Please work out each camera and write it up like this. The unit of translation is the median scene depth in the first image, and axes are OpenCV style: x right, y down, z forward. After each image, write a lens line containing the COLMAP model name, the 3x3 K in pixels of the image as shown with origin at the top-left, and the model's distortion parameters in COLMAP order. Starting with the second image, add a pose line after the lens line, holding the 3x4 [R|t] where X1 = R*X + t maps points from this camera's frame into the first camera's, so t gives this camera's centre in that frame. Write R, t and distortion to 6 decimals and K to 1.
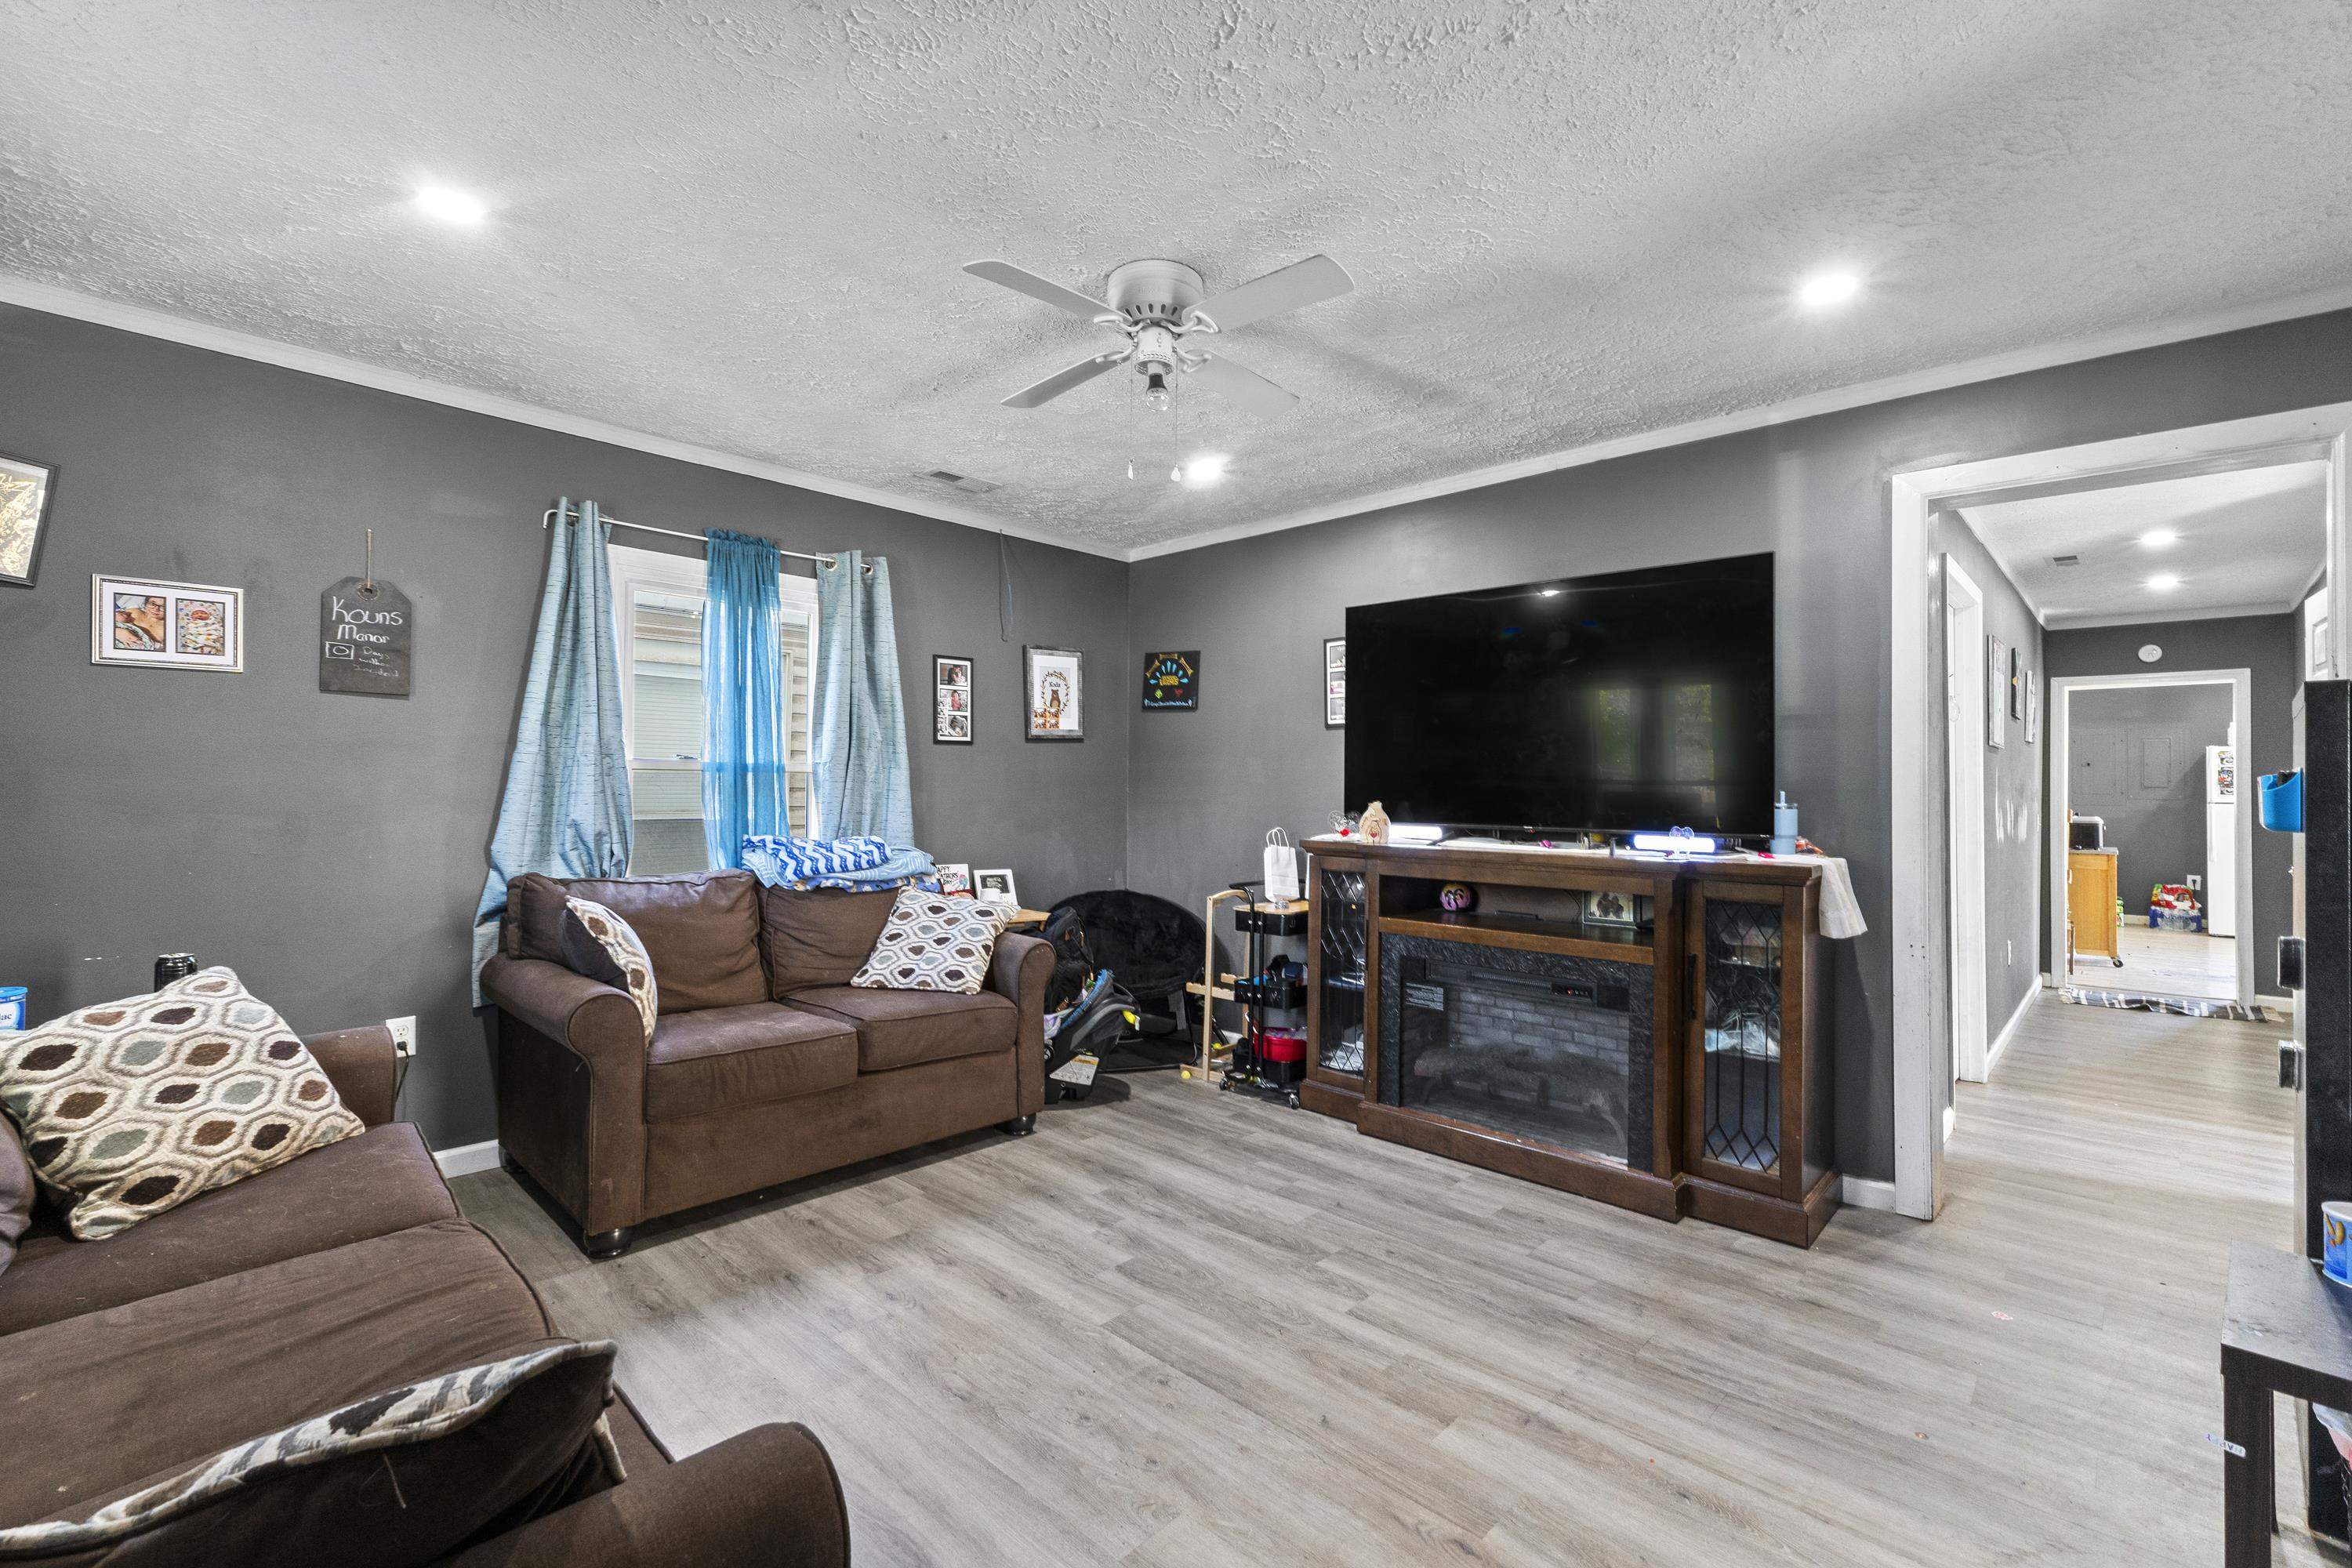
lens RADIAL K [[1022.6, 0, 1176.0], [0, 1022.6, 784.0], [0, 0, 1]] dist [0.000679, 0.000031]
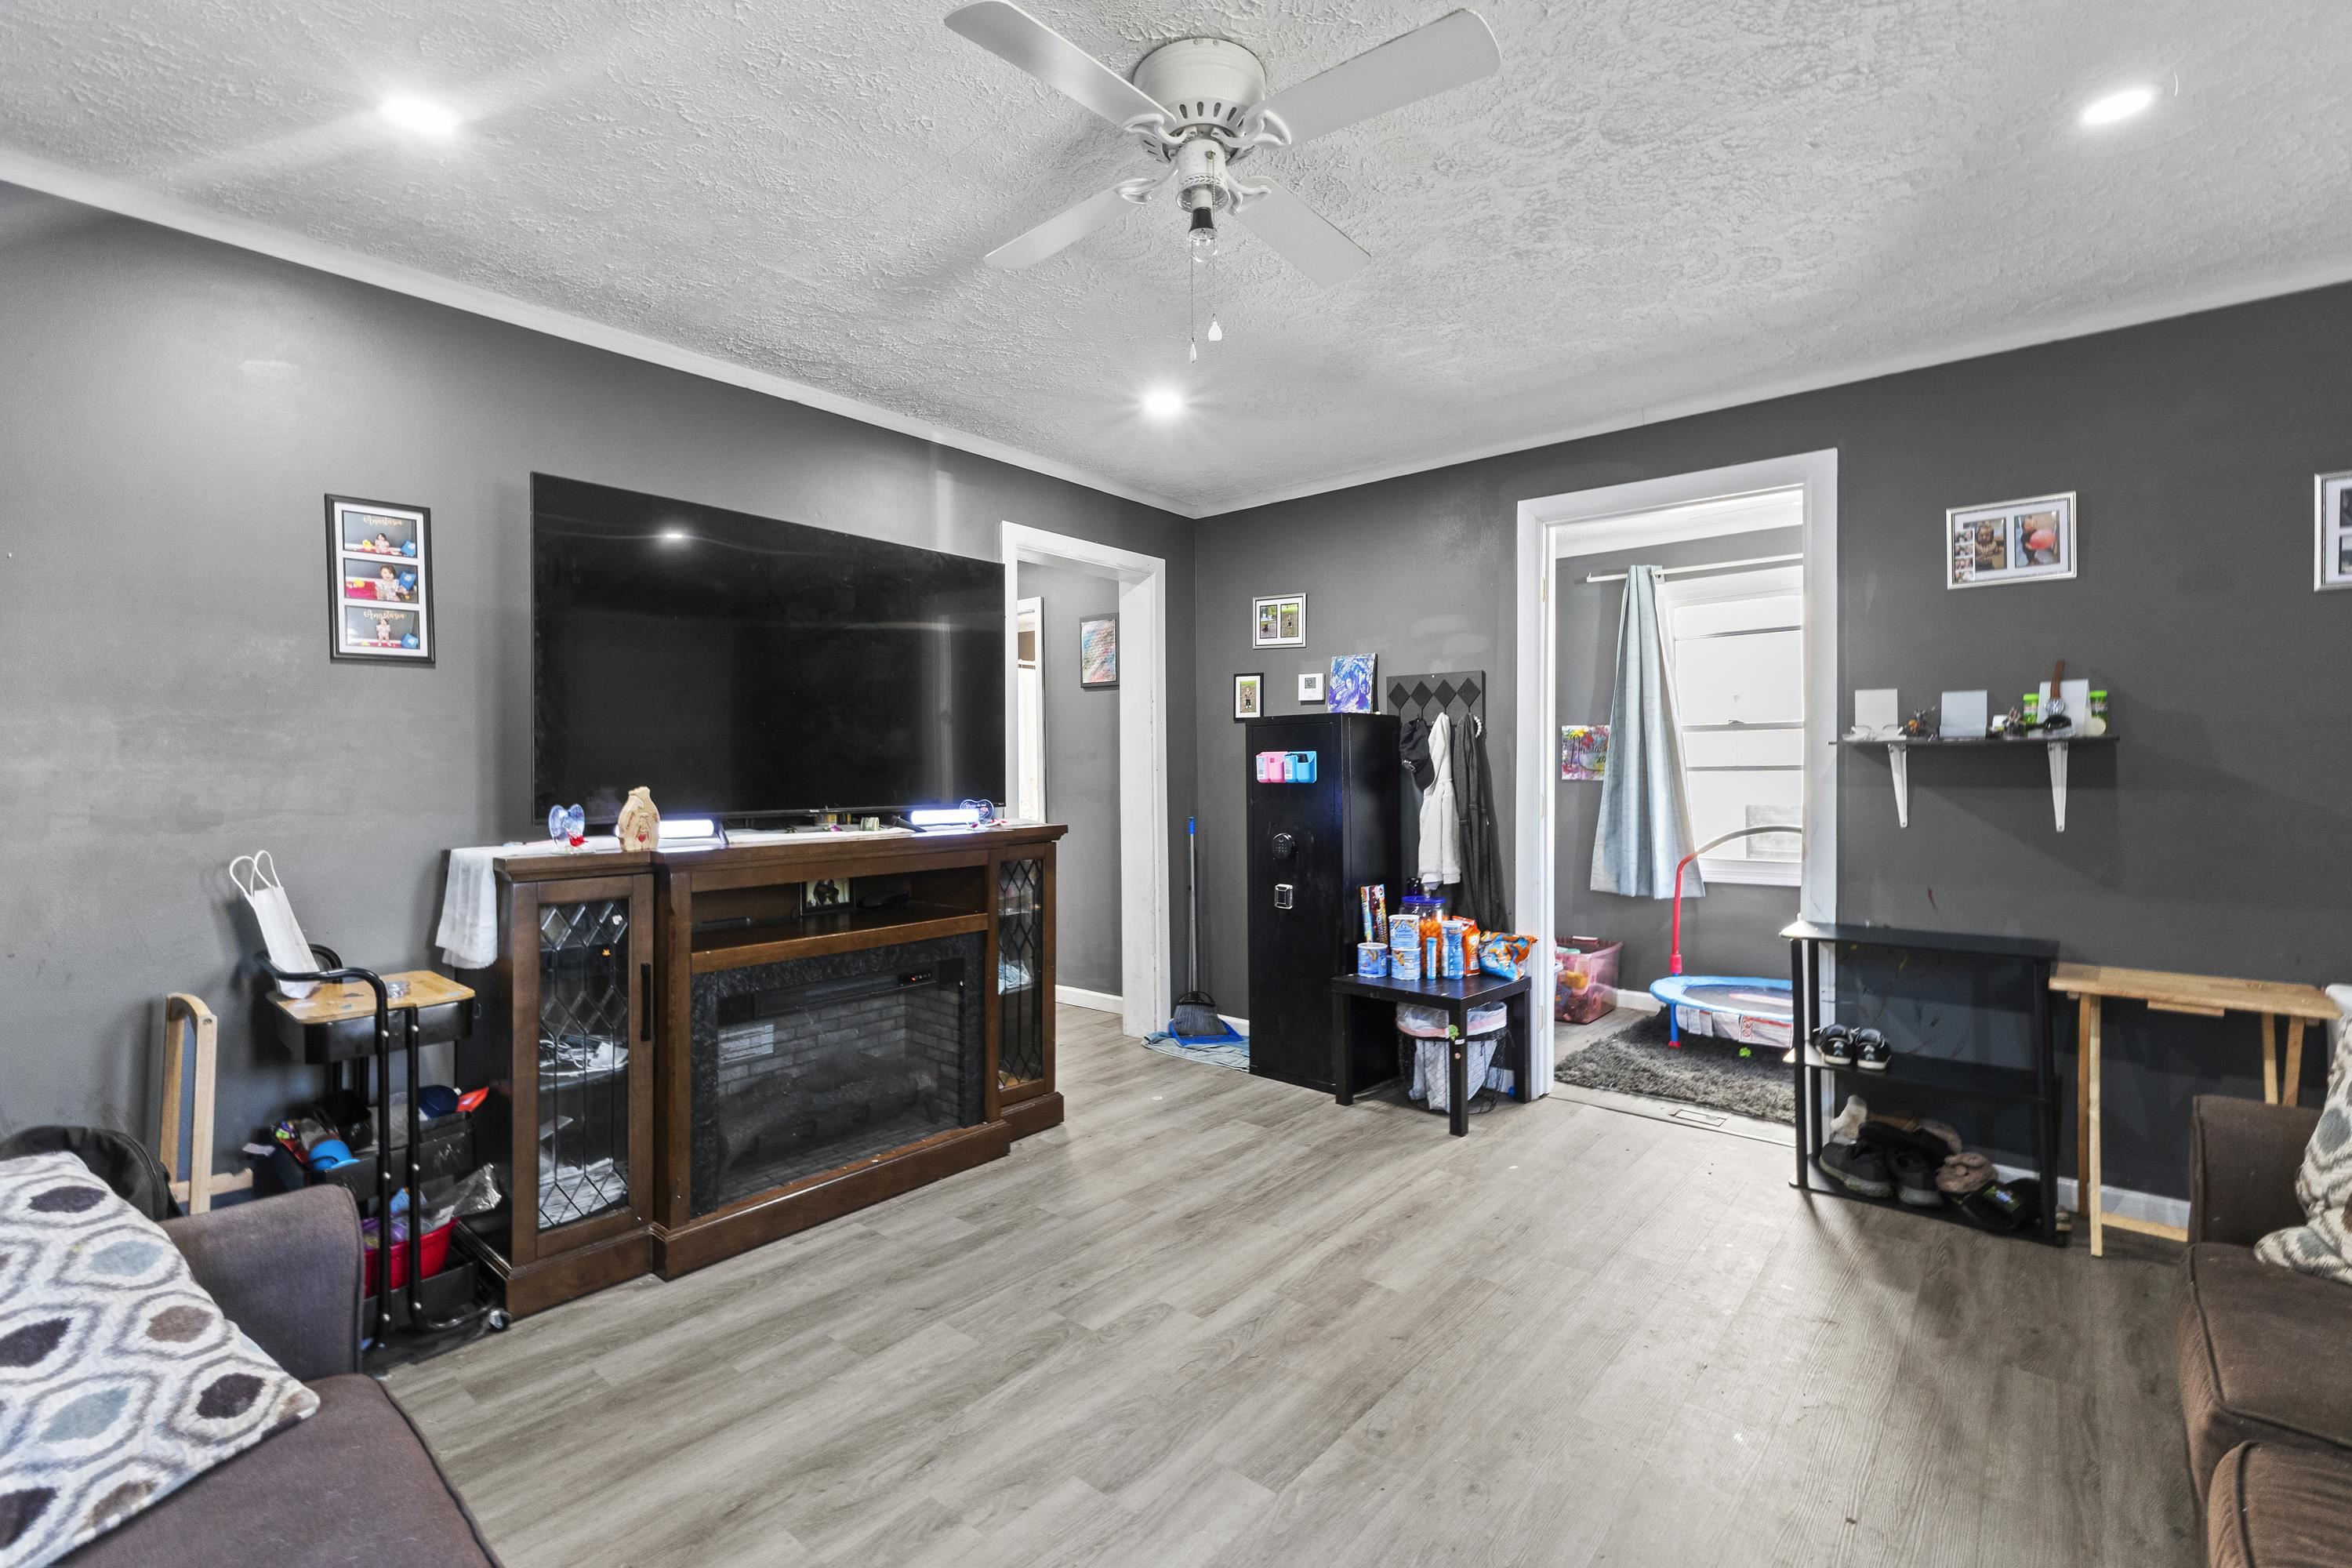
lens RADIAL K [[1037.0, 0, 1173.8], [0, 1037.0, 774.0], [0, 0, 1]] dist [-0.000153, -0.000213]
pose [[-0.048770, -0.018536, 0.998638, -0.581811], [0.003835, 0.999817, 0.018745, -0.003970], [-0.998803, 0.004744, -0.048690, 0.795209]]
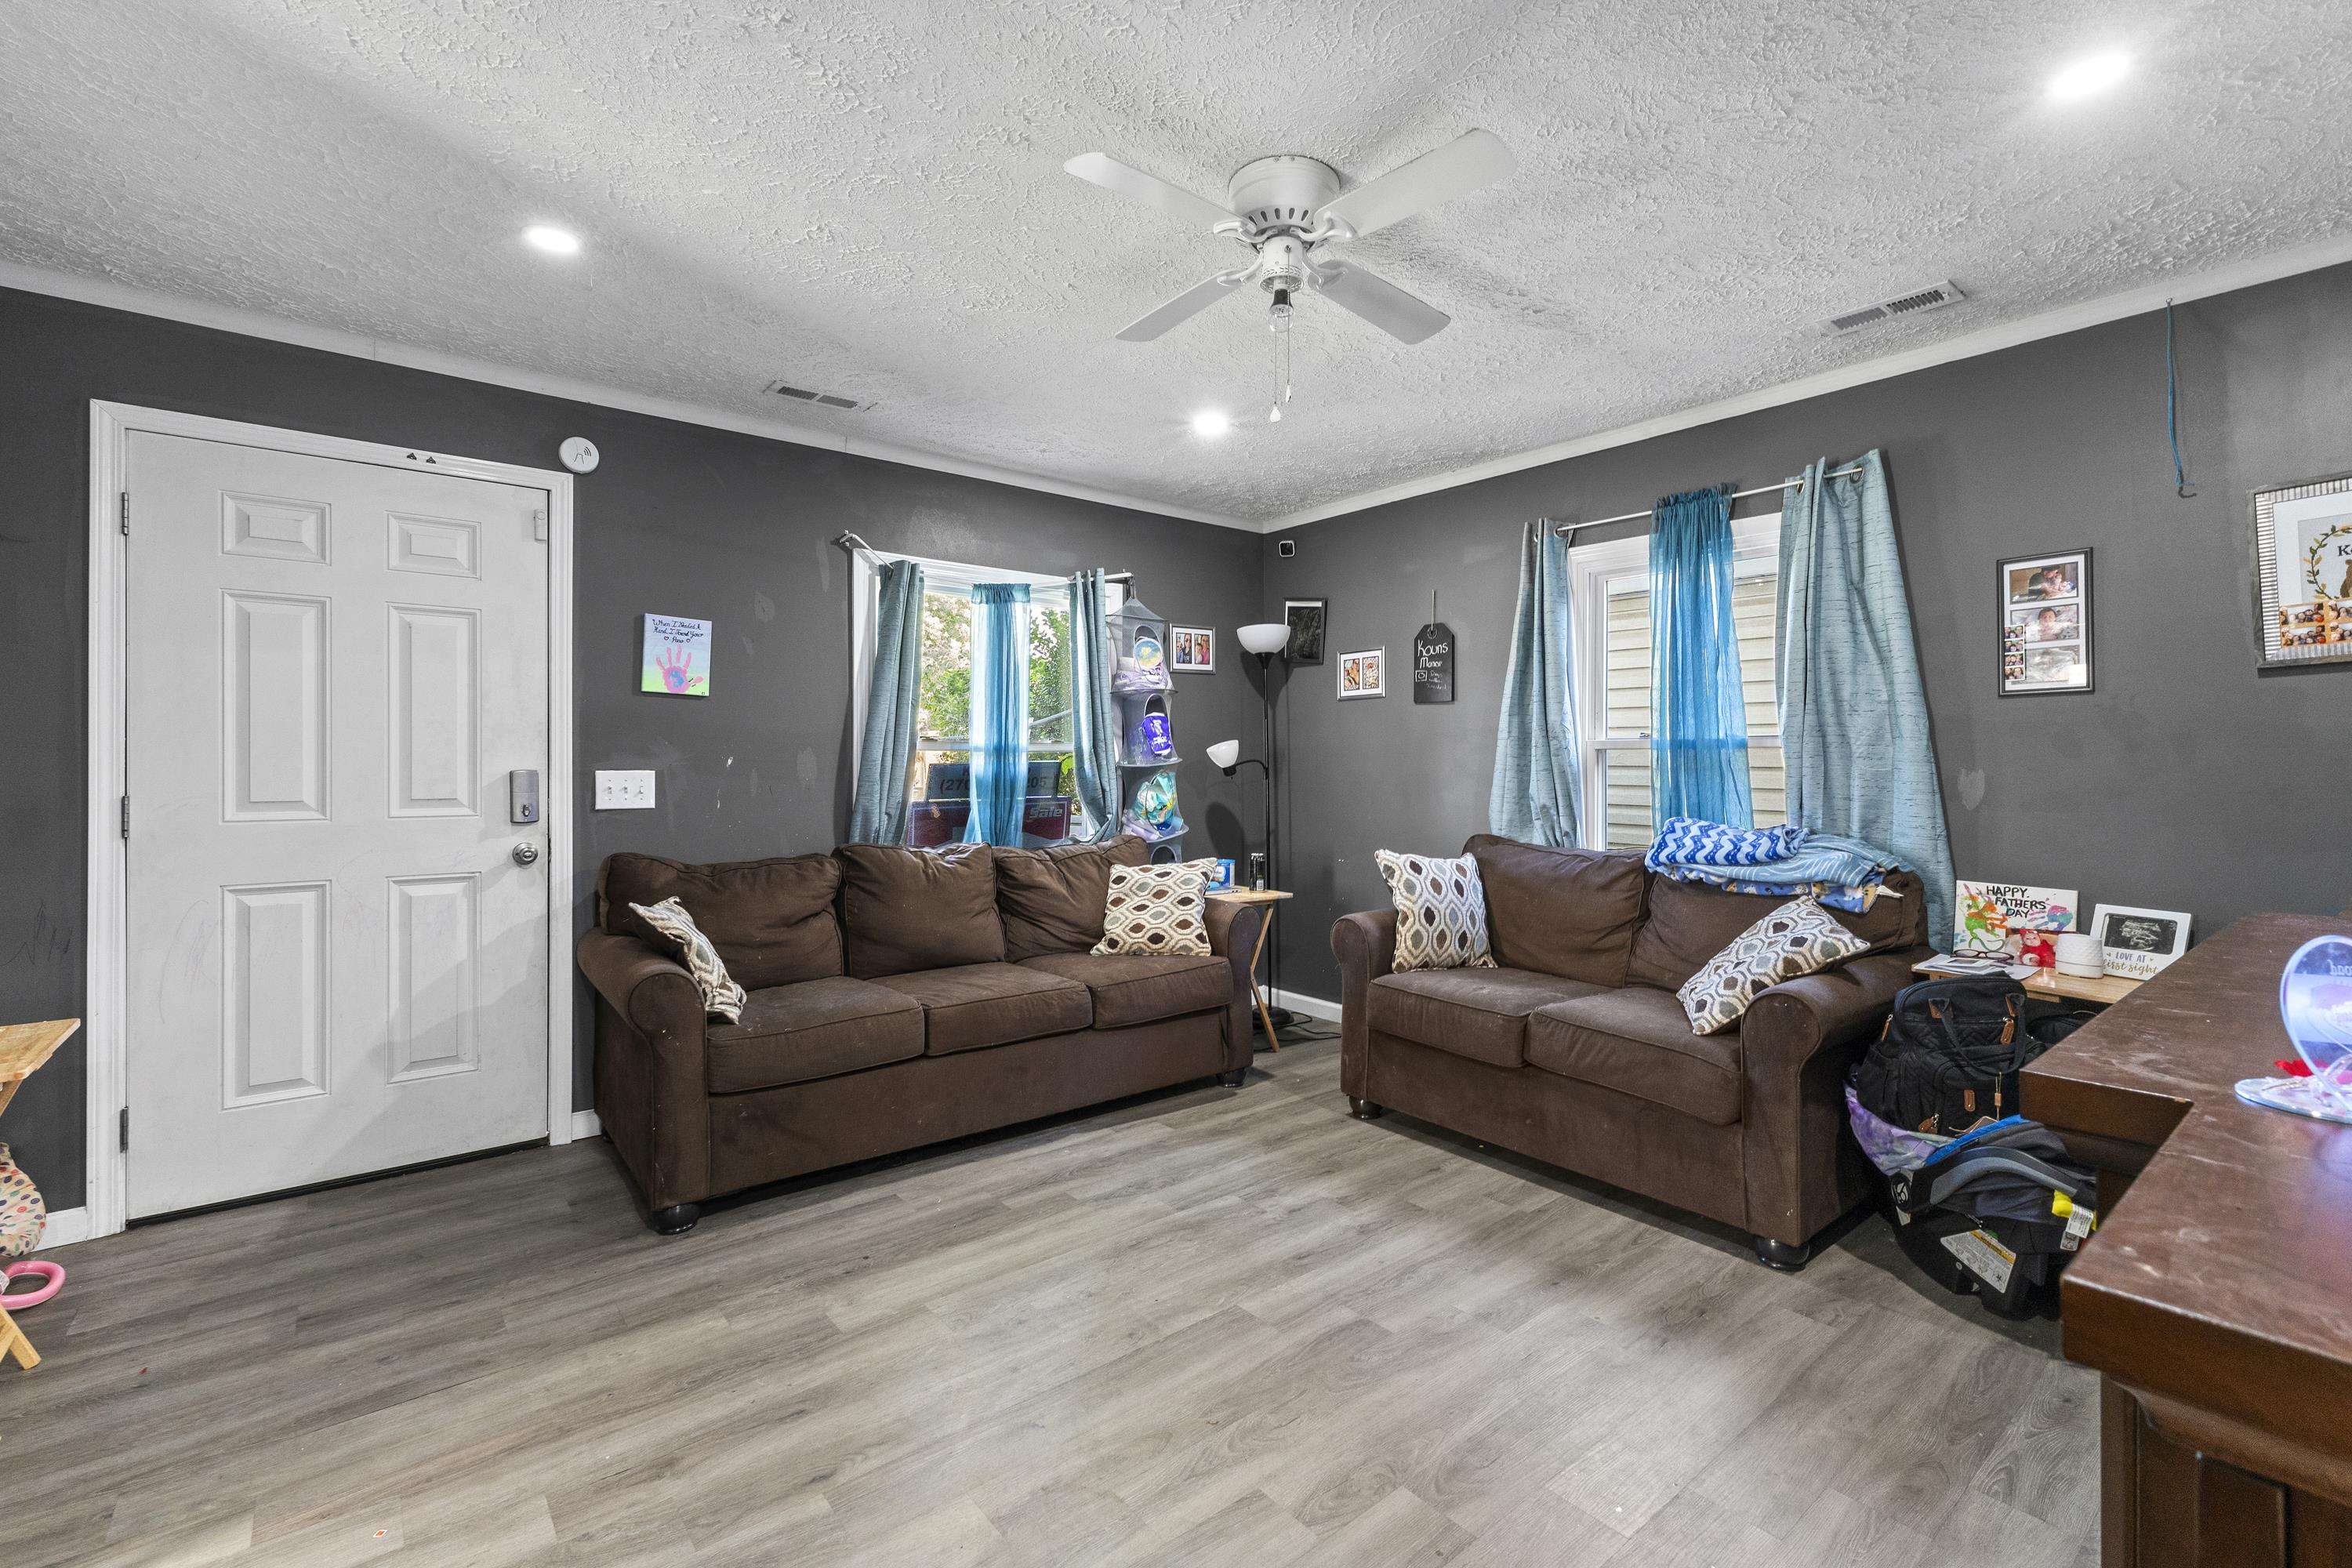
lens RADIAL K [[1022.6, 0, 1176.0], [0, 1022.6, 784.0], [0, 0, 1]] dist [0.000679, 0.000031]
pose [[-0.134262, 0.009597, -0.990899, 0.651075], [0.001269, 0.999954, 0.009512, 0.012053], [0.990945, 0.000020, -0.134268, 0.771417]]
